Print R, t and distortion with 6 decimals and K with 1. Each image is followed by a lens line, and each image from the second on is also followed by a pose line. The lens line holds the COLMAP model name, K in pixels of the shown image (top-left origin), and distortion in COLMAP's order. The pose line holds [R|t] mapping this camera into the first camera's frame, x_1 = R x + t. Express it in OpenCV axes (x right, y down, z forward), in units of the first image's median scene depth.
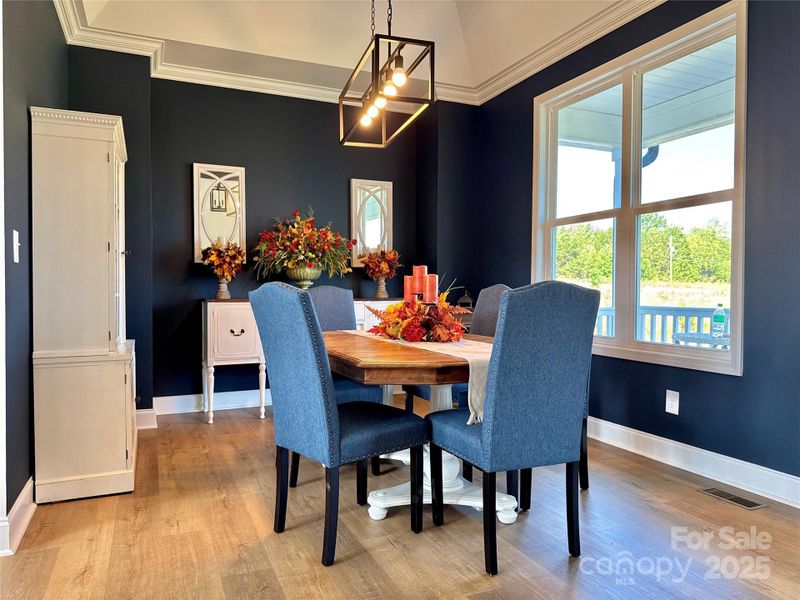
lens RADIAL K [[560.0, 0, 399.4], [0, 560.0, 305.4], [0, 0, 1]] dist [0.085809, -0.131914]
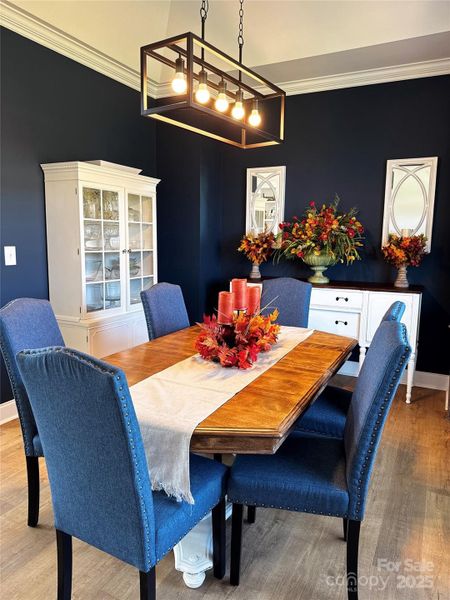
lens RADIAL K [[420.0, 0, 225.0], [0, 420.0, 300.0], [0, 0, 1]] dist [0.085809, -0.131914]
pose [[0.624110, 0.123244, -0.771556, 0.379621], [-0.035172, 0.990912, 0.129832, -0.082945], [0.780545, -0.053892, 0.622772, 0.358573]]
